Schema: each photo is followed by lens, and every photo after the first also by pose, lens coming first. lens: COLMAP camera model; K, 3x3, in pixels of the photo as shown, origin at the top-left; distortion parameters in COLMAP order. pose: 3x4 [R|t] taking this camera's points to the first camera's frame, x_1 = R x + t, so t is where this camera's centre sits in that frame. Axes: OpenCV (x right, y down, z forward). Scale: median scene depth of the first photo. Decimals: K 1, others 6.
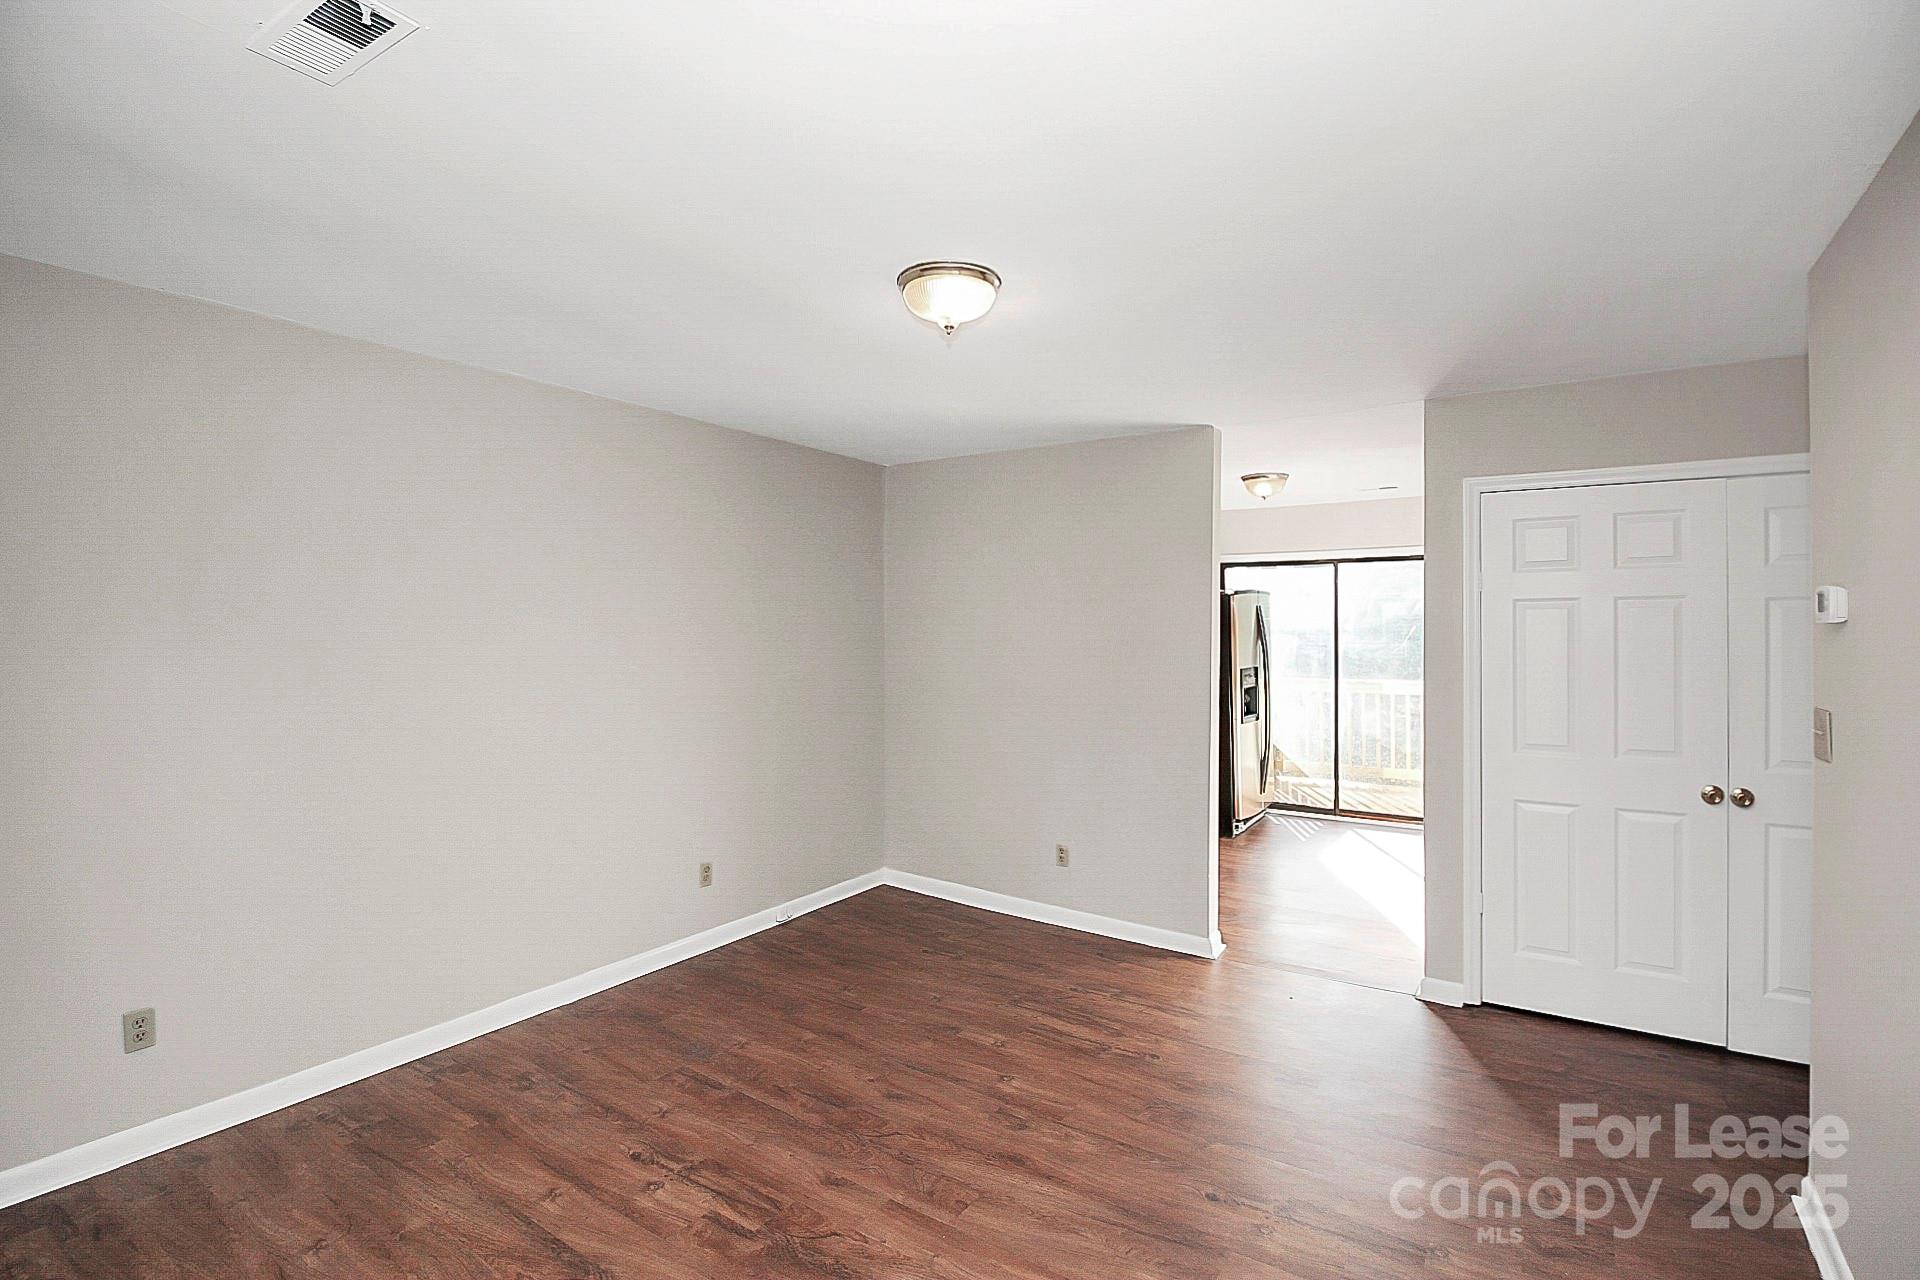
lens RADIAL K [[916.9, 0, 955.8], [0, 916.9, 626.4], [0, 0, 1]] dist [-0.003717, -0.007264]
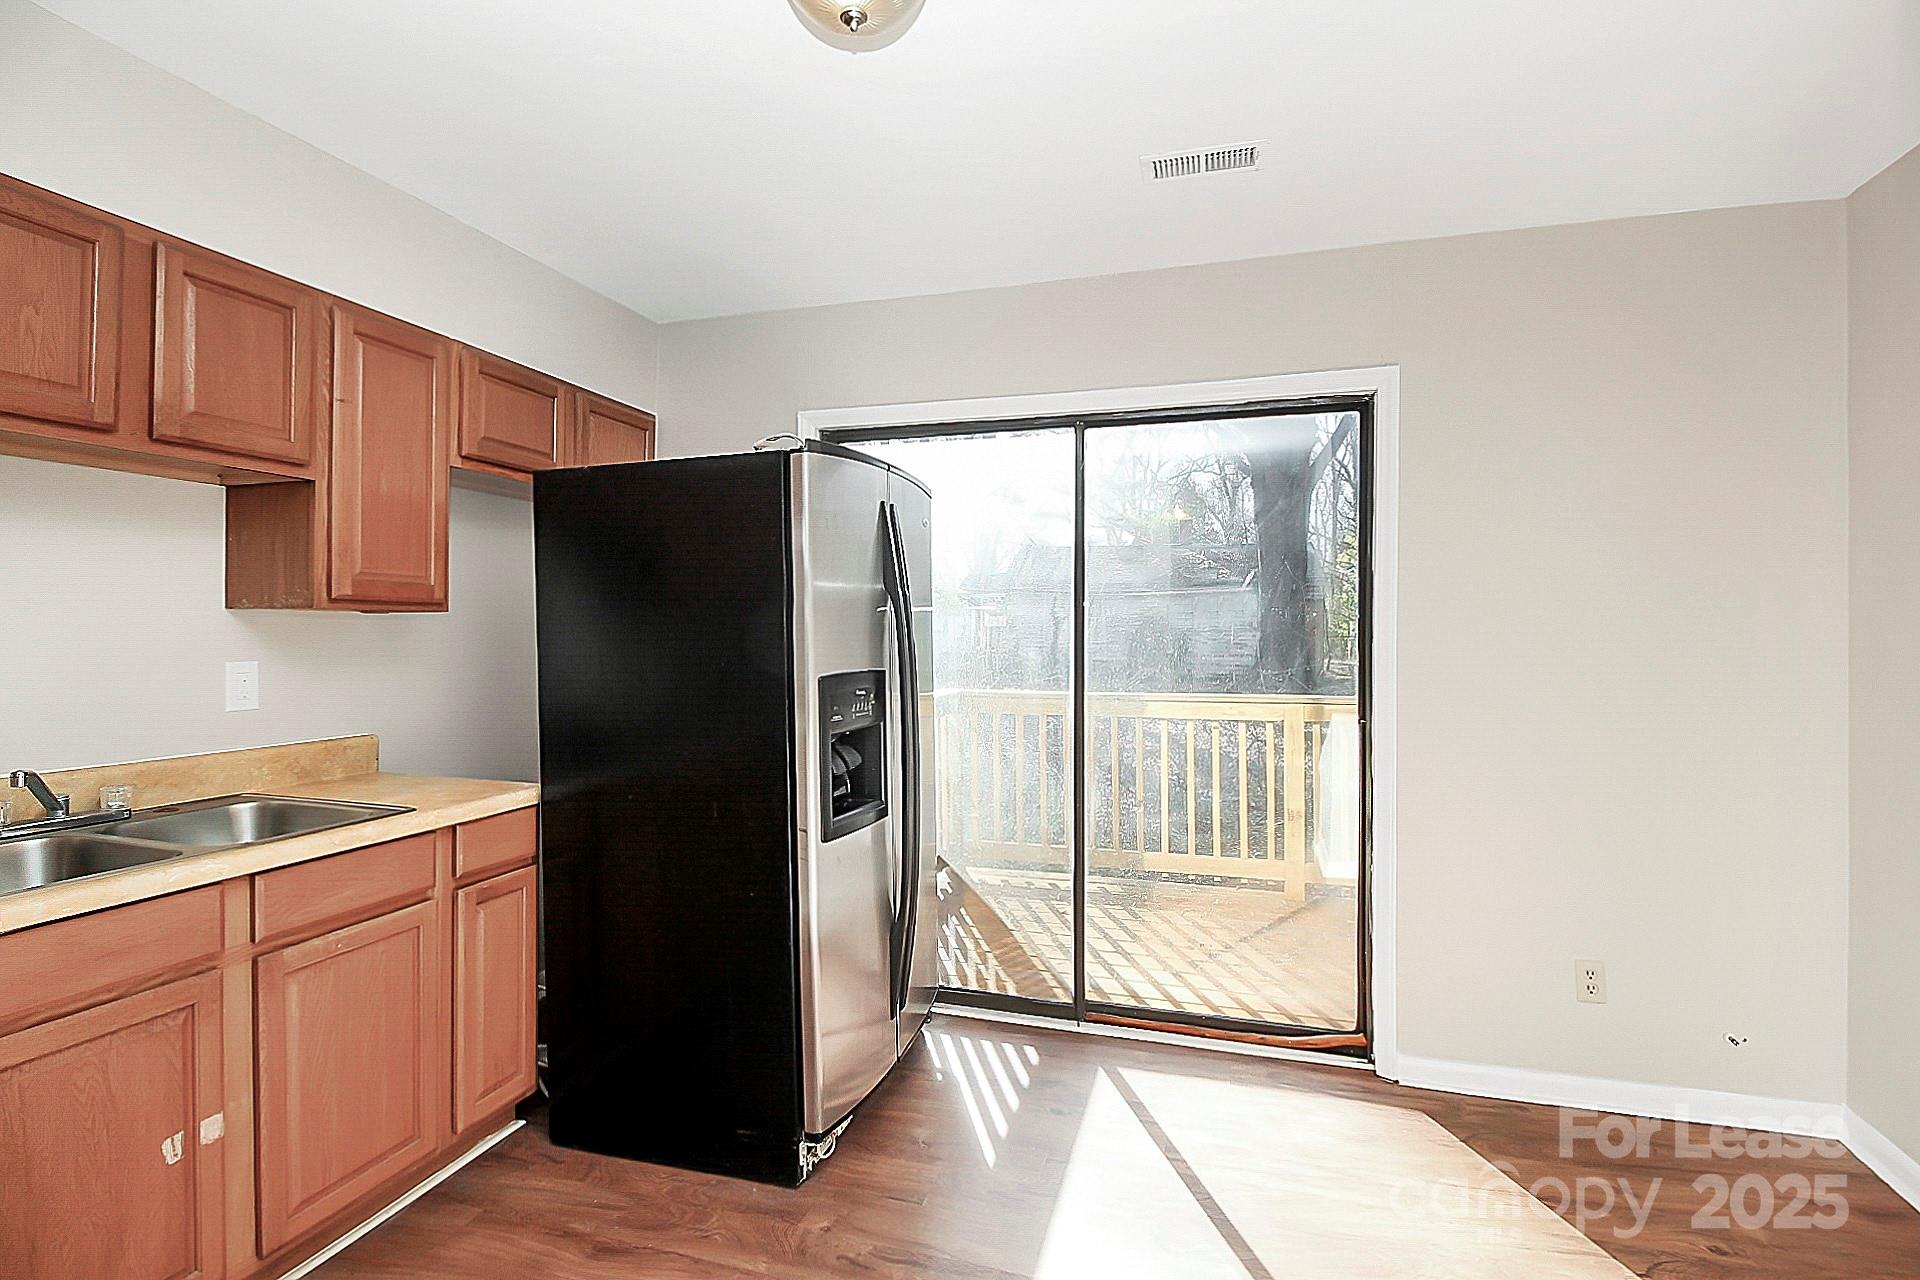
lens RADIAL K [[916.9, 0, 963.3], [0, 916.9, 628.2], [0, 0, 1]] dist [-0.003717, -0.007264]
pose [[0.957786, 0.006475, 0.287410, 0.243162], [-0.007537, 0.999968, 0.002587, 0.025269], [-0.287384, -0.004644, 0.957804, 0.614646]]
